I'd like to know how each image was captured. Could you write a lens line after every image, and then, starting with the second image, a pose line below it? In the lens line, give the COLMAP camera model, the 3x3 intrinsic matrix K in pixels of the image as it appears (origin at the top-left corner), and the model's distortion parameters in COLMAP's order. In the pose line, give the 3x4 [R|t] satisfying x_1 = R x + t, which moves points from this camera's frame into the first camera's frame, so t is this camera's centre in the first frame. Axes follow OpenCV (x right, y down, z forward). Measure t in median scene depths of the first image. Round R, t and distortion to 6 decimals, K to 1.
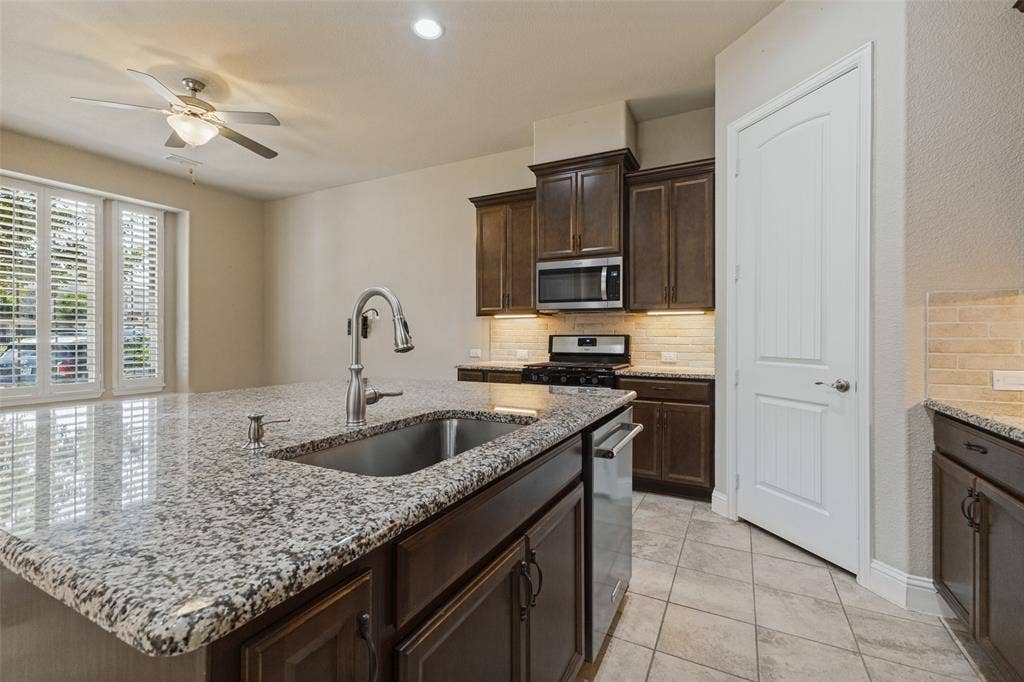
lens RADIAL K [[443.7, 0, 512.5], [0, 443.7, 335.7], [0, 0, 1]] dist [0.009149, 0.000310]
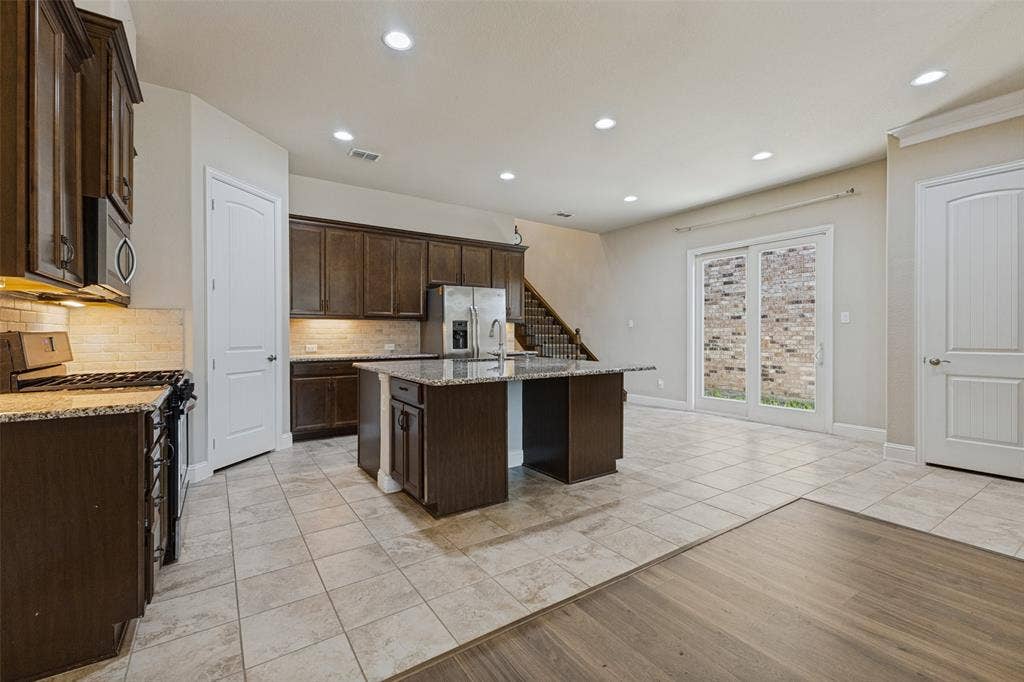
lens RADIAL K [[443.7, 0, 512.5], [0, 443.7, 335.7], [0, 0, 1]] dist [0.009149, 0.000310]
pose [[-0.878031, -0.002873, 0.478594, -0.684937], [-0.000371, 0.999986, 0.005323, -0.000488], [-0.478603, 0.004496, -0.878020, 1.321579]]
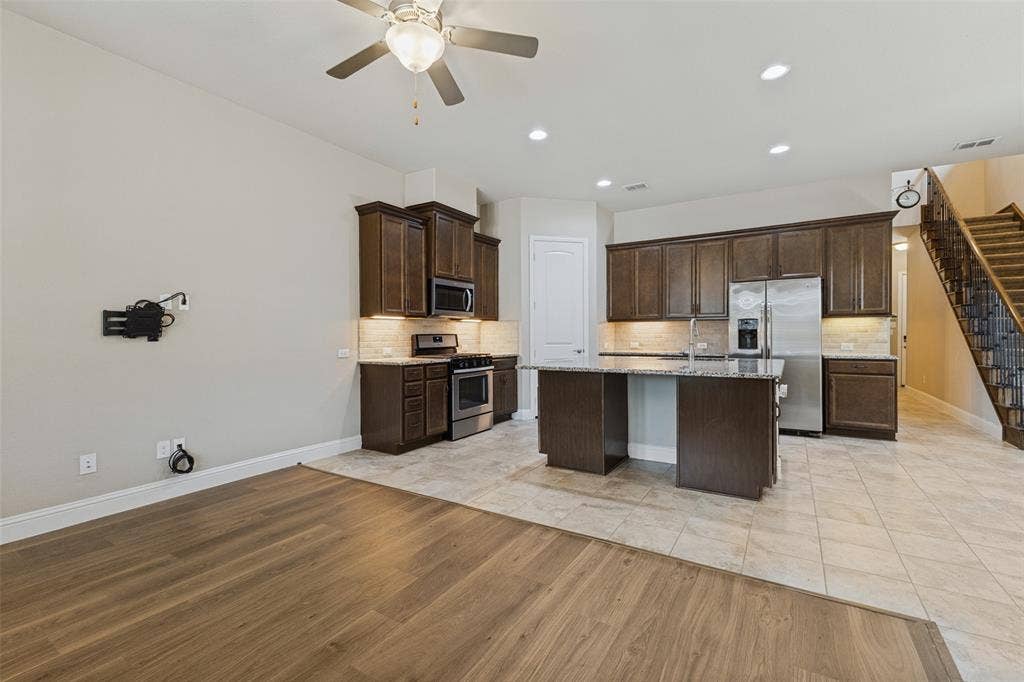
lens RADIAL K [[443.7, 0, 512.5], [0, 443.7, 335.7], [0, 0, 1]] dist [0.009149, 0.000310]
pose [[0.083617, -0.004666, 0.996487, -1.277266], [0.006770, 0.999969, 0.004115, -0.001245], [-0.996475, 0.006402, 0.083646, 0.710841]]
